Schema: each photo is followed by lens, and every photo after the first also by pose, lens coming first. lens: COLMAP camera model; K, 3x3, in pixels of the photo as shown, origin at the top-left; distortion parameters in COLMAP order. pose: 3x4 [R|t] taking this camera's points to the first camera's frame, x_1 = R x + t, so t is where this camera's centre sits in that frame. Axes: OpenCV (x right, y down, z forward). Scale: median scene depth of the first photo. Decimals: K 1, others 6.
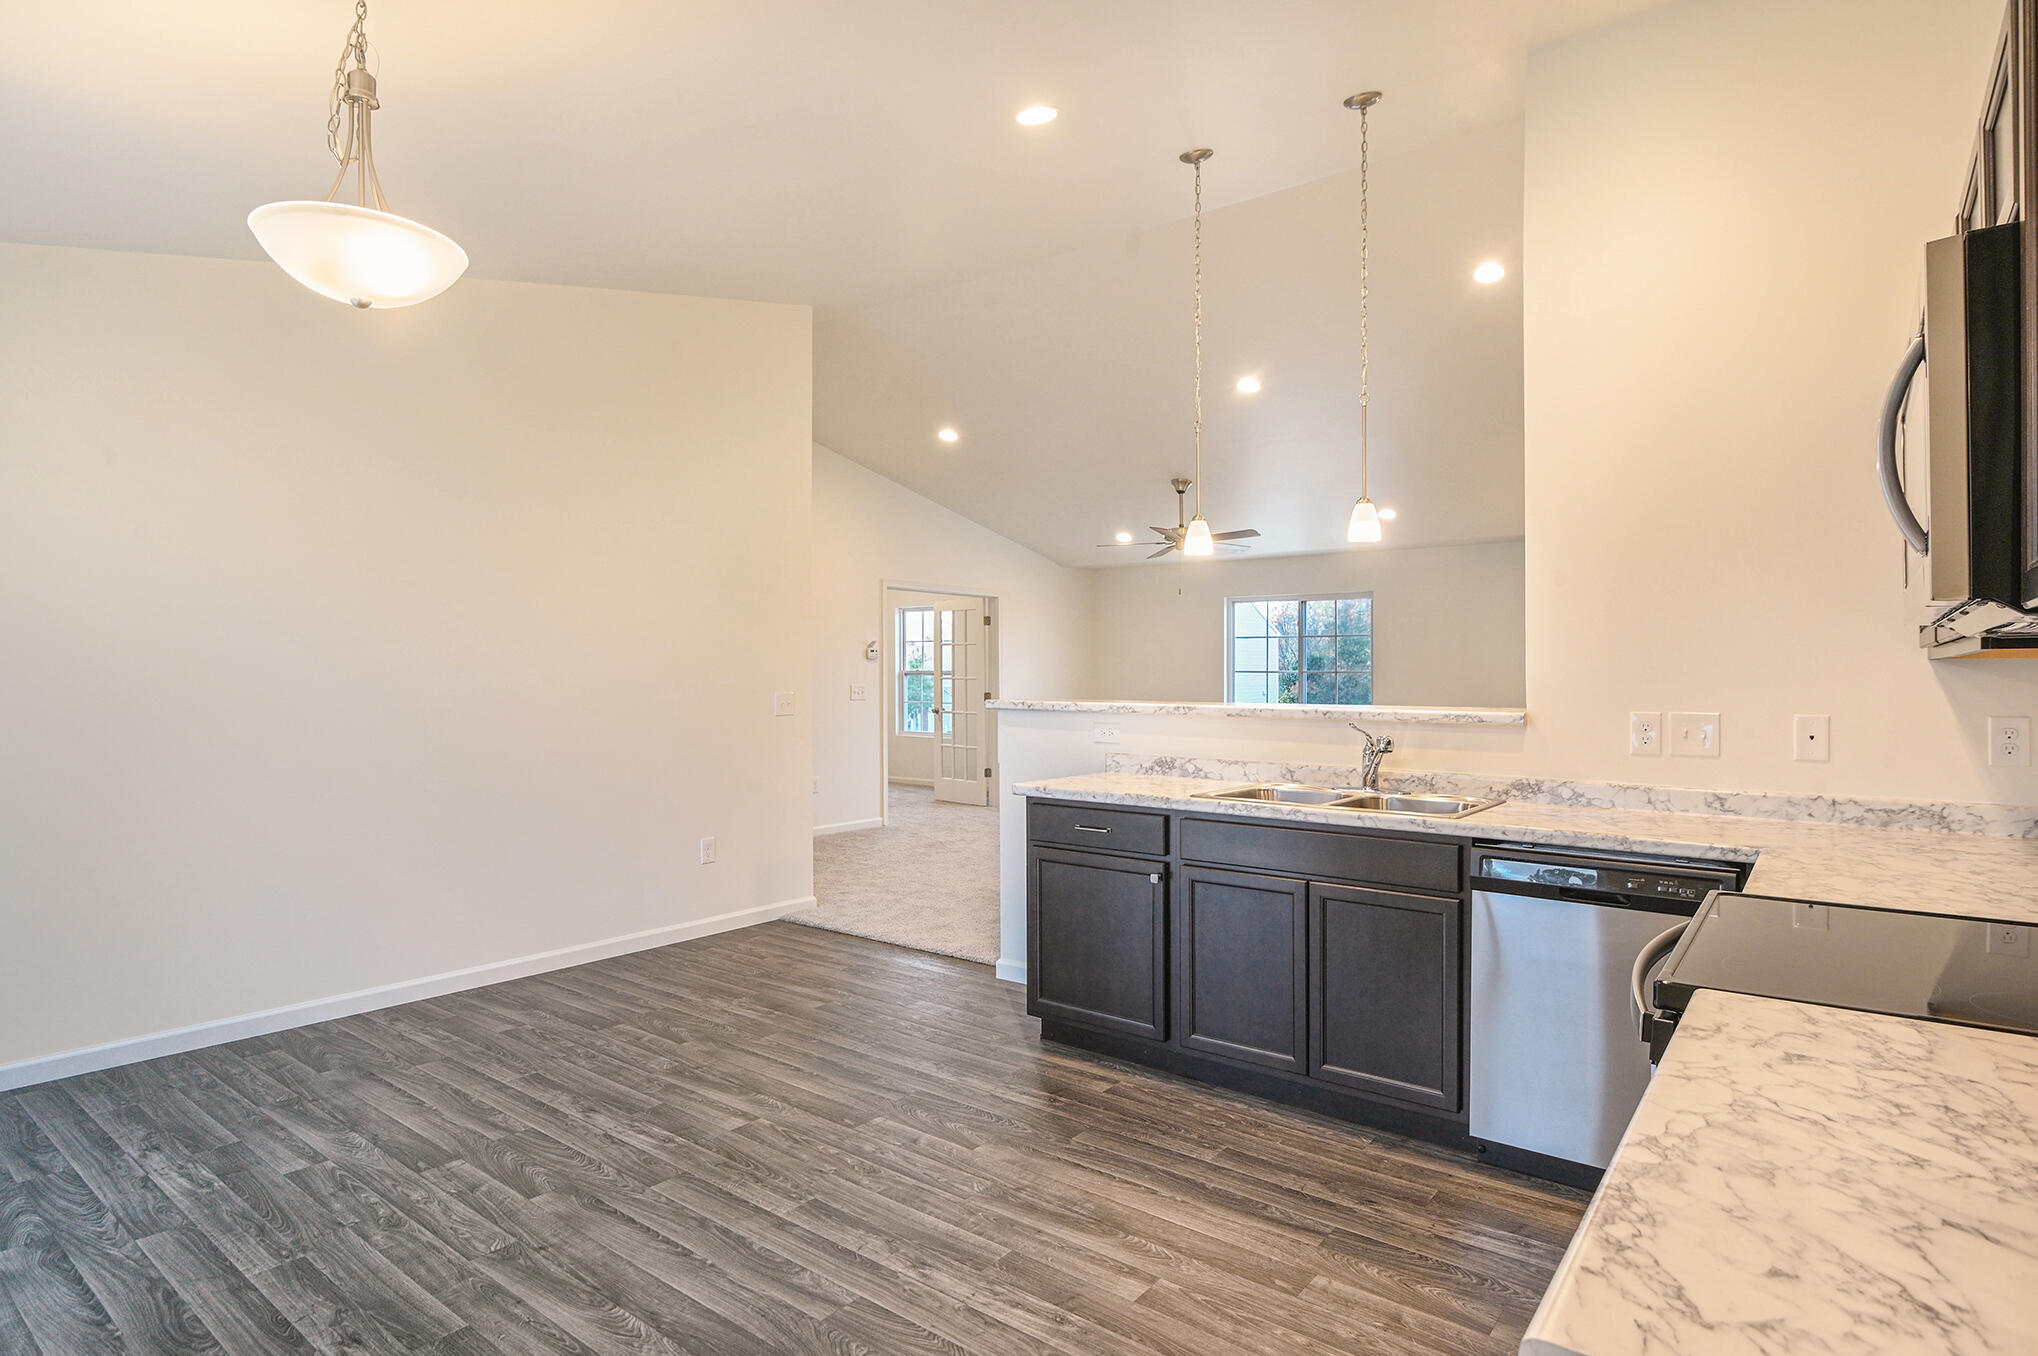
lens RADIAL K [[1052.7, 0, 1016.9], [0, 1052.7, 672.6], [0, 0, 1]] dist [-0.014235, -0.002334]
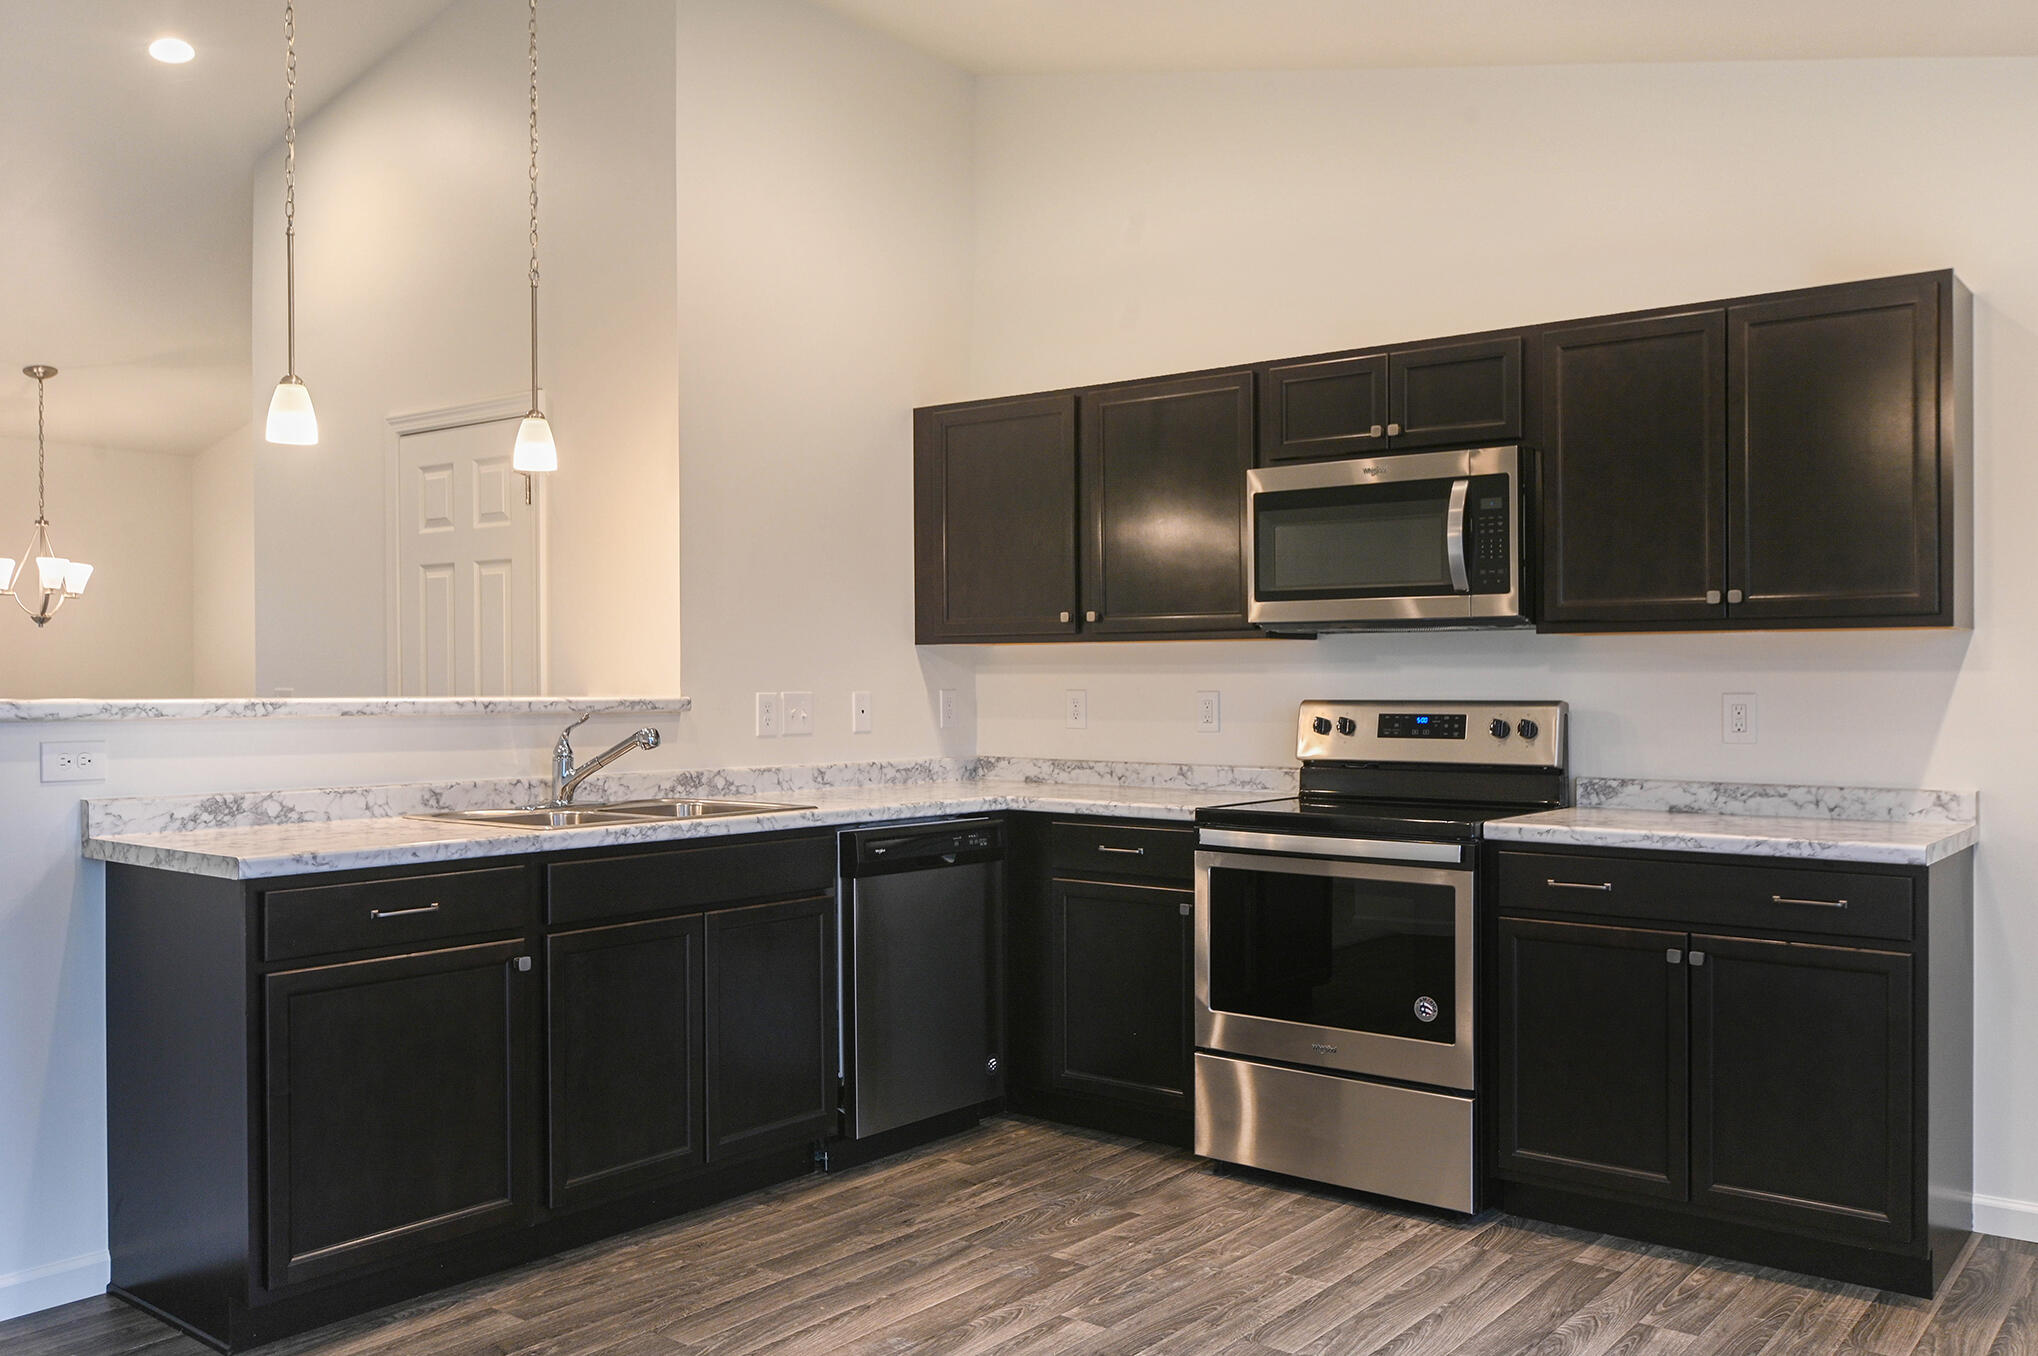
lens RADIAL K [[1691.1, 0, 1023.0], [0, 1691.1, 681.1], [0, 0, 1]] dist [0.055209, 0.014001]
pose [[0.011947, -0.017274, 0.999779, -1.072790], [-0.022340, 0.999597, 0.017538, -0.006652], [-0.999679, -0.022544, 0.011556, 0.810827]]
